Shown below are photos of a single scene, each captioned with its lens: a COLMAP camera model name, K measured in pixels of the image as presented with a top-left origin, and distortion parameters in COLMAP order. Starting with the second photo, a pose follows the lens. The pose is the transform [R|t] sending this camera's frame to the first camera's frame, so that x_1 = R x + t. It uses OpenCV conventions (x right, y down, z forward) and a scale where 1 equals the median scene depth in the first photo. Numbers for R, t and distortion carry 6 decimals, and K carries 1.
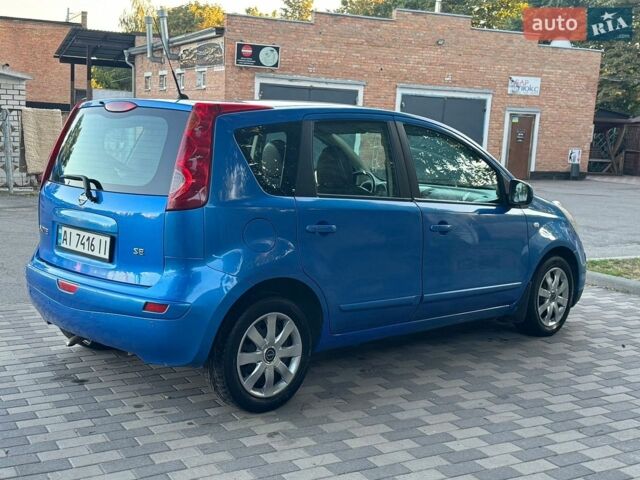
lens RADIAL K [[844.6, 0, 320.0], [0, 844.6, 240.0], [0, 0, 1]] dist [0.099325, 0.018265]
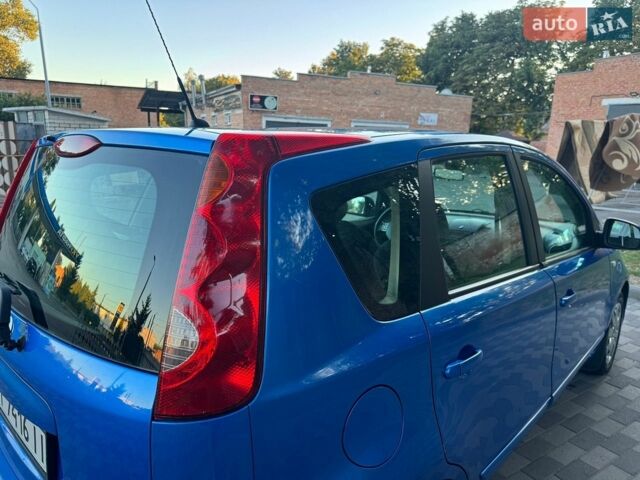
lens RADIAL K [[465.4, 0, 320.6], [0, 465.4, 246.6], [0, 0, 1]] dist [0.037698, -0.046452]
pose [[0.998346, -0.034424, 0.046045, -0.015910], [0.030632, 0.996271, 0.080659, -0.017901], [-0.048650, -0.079116, 0.995678, 0.111019]]
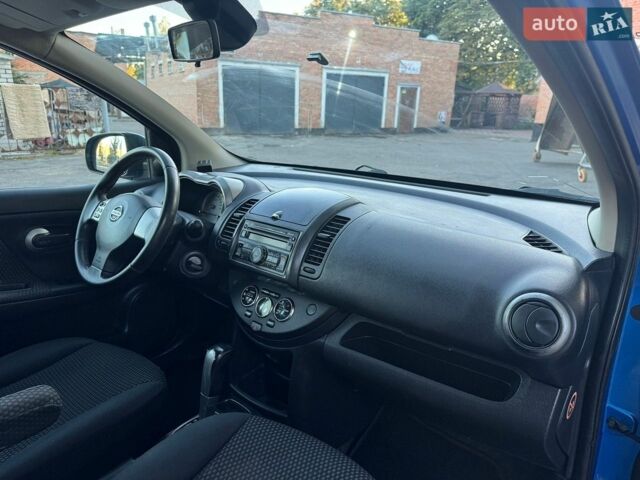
lens RADIAL K [[474.6, 0, 320.0], [0, 474.6, 240.0], [0, 0, 1]] dist [0.001944, -0.002511]
pose [[0.997082, -0.039719, 0.065191, 0.023412], [0.029579, 0.988283, 0.149738, -0.016200], [-0.070375, -0.147373, 0.986574, 0.180348]]
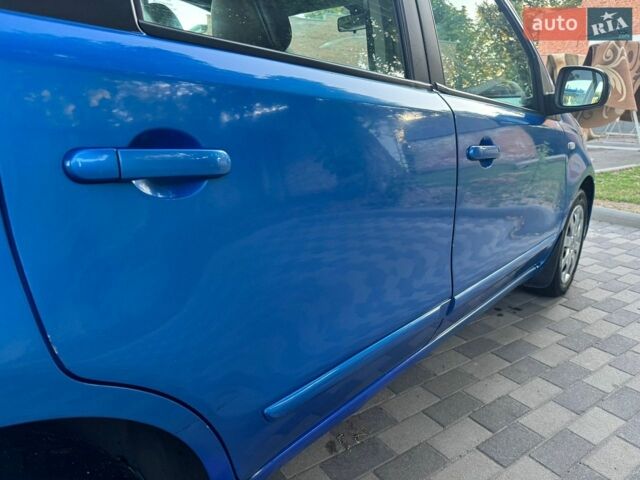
lens RADIAL K [[465.4, 0, 320.6], [0, 465.4, 246.6], [0, 0, 1]] dist [0.037698, -0.046452]
pose [[0.996438, -0.052318, 0.066131, 0.005710], [0.041085, 0.986089, 0.161058, -0.001490], [-0.073638, -0.157767, 0.984727, 0.134389]]
